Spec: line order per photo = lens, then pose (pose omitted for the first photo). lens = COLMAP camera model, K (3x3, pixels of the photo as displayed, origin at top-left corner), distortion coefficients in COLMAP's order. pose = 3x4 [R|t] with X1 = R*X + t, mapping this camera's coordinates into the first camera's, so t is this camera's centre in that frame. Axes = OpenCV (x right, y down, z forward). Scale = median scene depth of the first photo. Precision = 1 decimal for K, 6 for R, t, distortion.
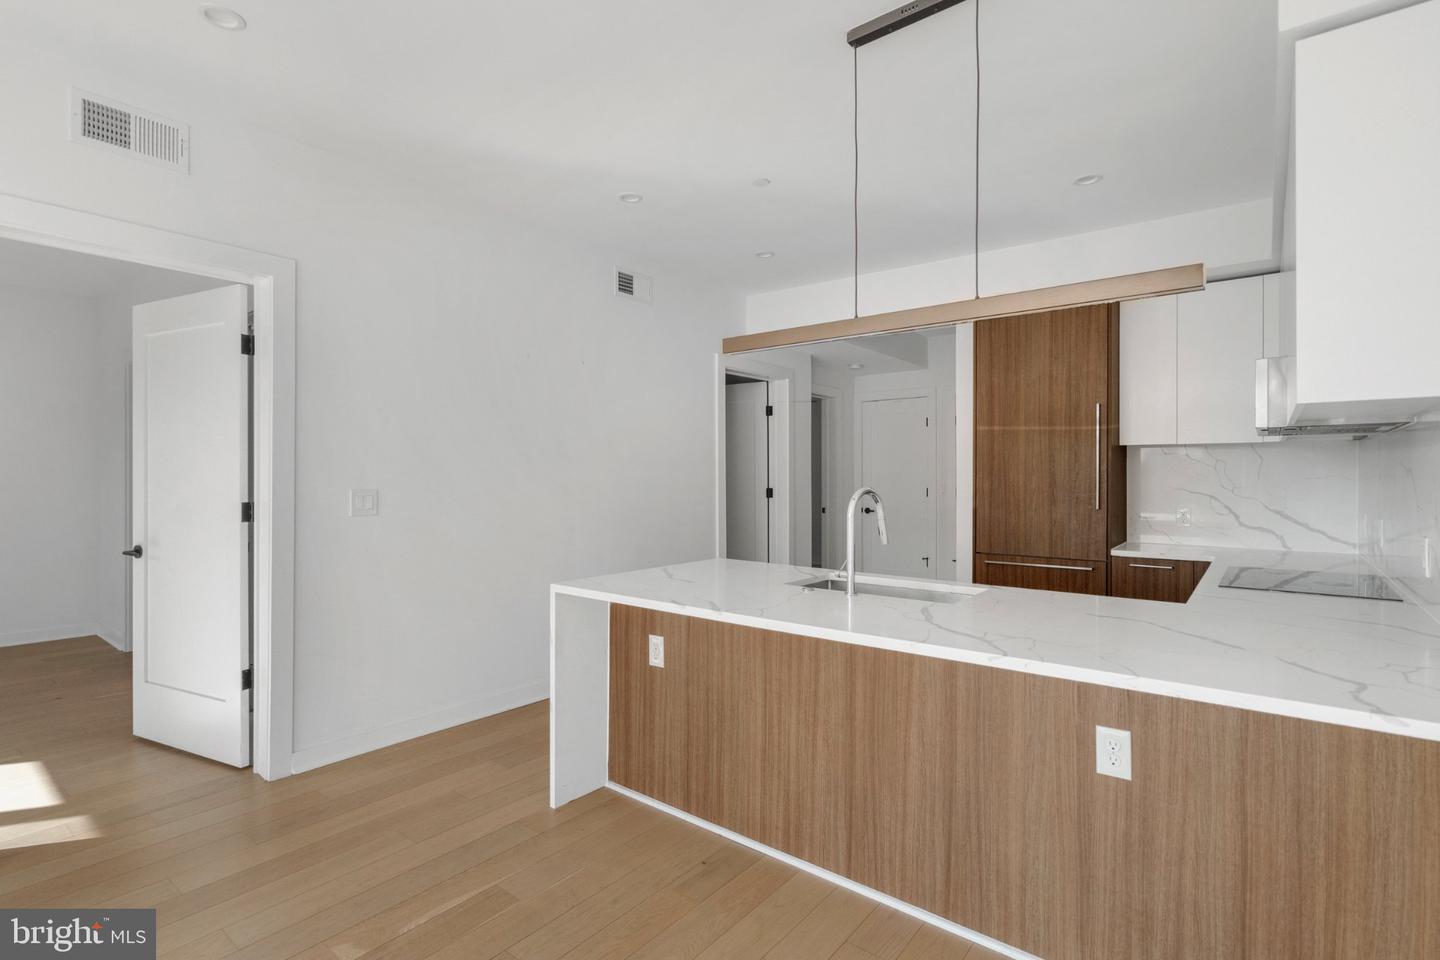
lens RADIAL K [[666.1, 0, 710.5], [0, 666.1, 489.8], [0, 0, 1]] dist [-0.005345, 0.004249]
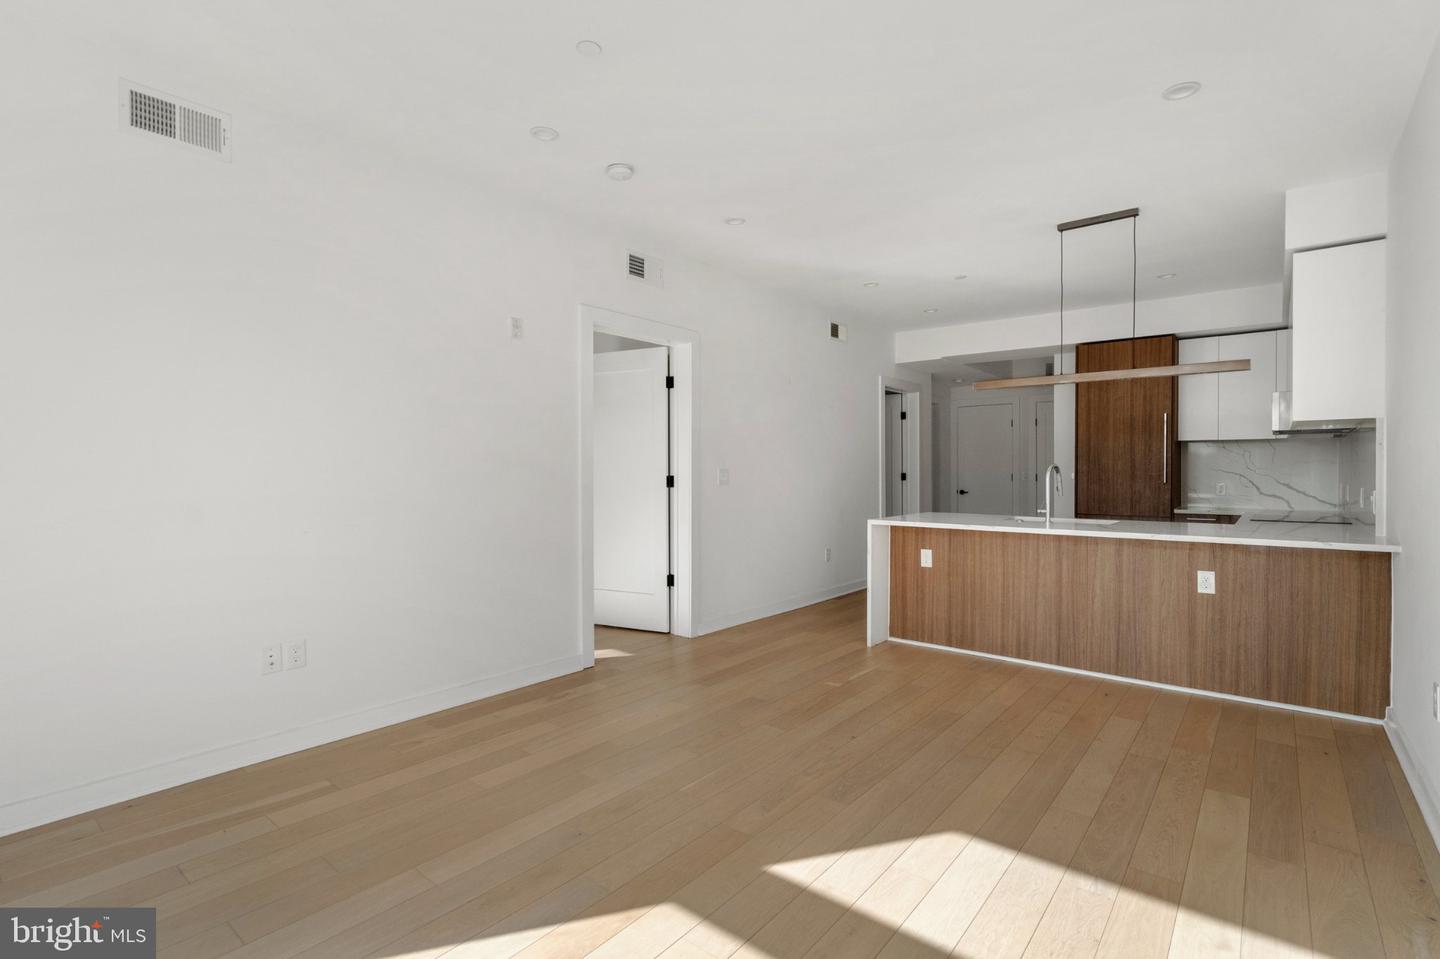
lens RADIAL K [[666.1, 0, 720.8], [0, 666.1, 475.4], [0, 0, 1]] dist [-0.005345, 0.004249]
pose [[0.999966, 0.006901, -0.004534, -0.577698], [-0.006894, 0.999975, 0.001509, 0.024735], [0.004545, -0.001478, 0.999989, -0.704551]]
